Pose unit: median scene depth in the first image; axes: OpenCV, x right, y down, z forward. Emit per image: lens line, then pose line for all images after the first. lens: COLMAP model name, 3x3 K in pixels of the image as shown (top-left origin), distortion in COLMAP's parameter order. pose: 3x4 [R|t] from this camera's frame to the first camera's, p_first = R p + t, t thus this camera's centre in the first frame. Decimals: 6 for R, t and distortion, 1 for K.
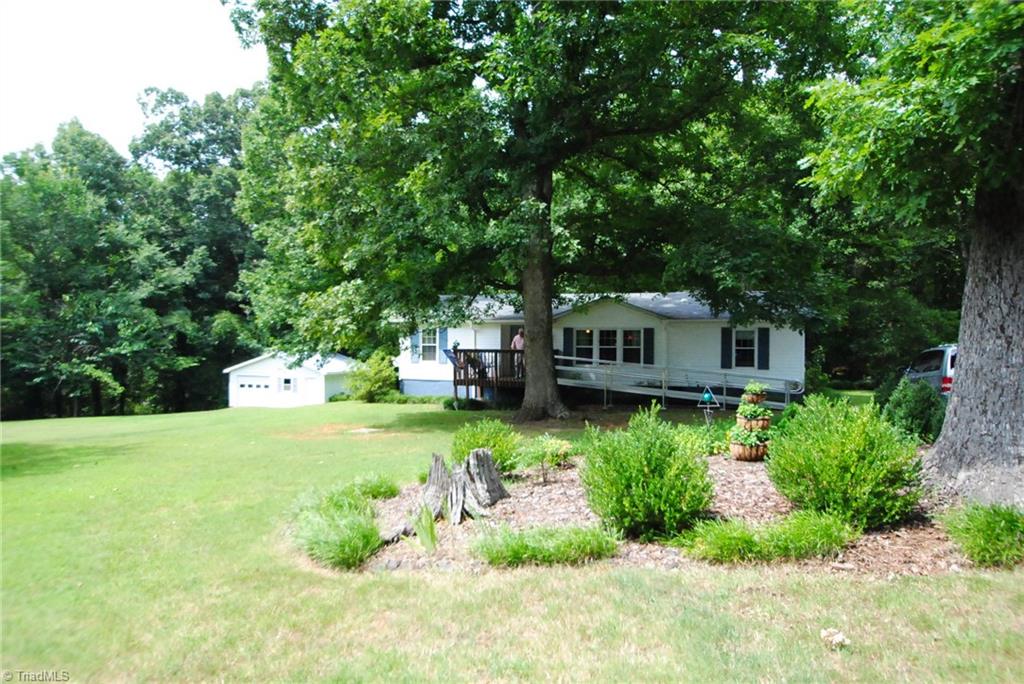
lens RADIAL K [[643.4, 0, 514.2], [0, 643.4, 344.0], [0, 0, 1]] dist [0.003810, 0.000235]
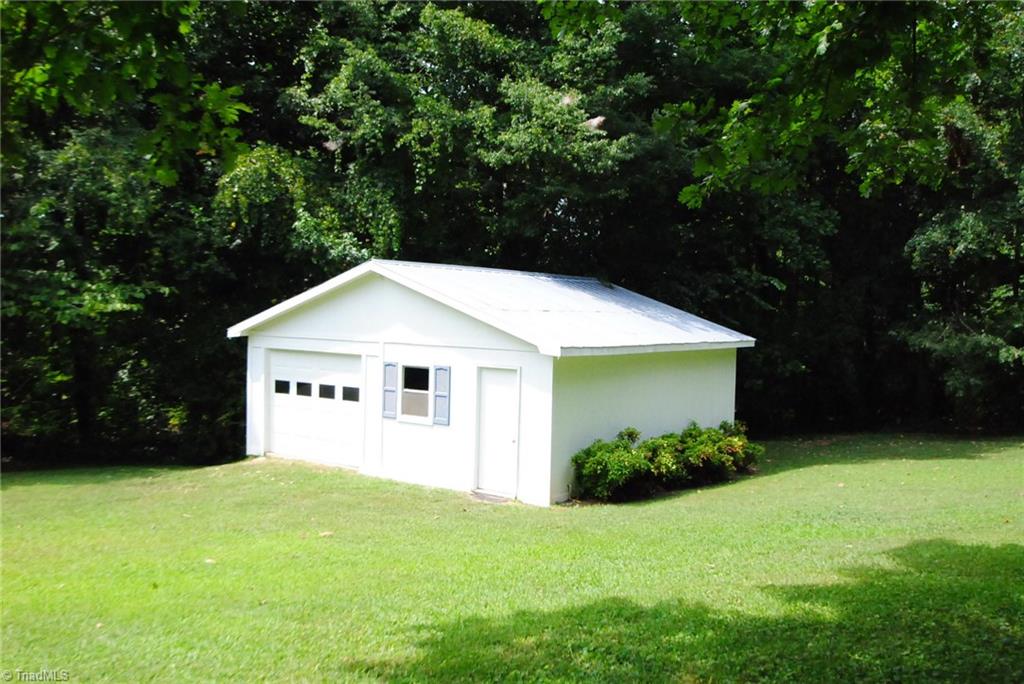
lens RADIAL K [[886.4, 0, 512.6], [0, 886.4, 339.8], [0, 0, 1]] dist [0.000360, -0.000087]
pose [[0.929008, 0.021003, -0.369464, -0.185880], [-0.007603, 0.999261, 0.037688, 0.029333], [0.369982, -0.032203, 0.928481, 0.676633]]
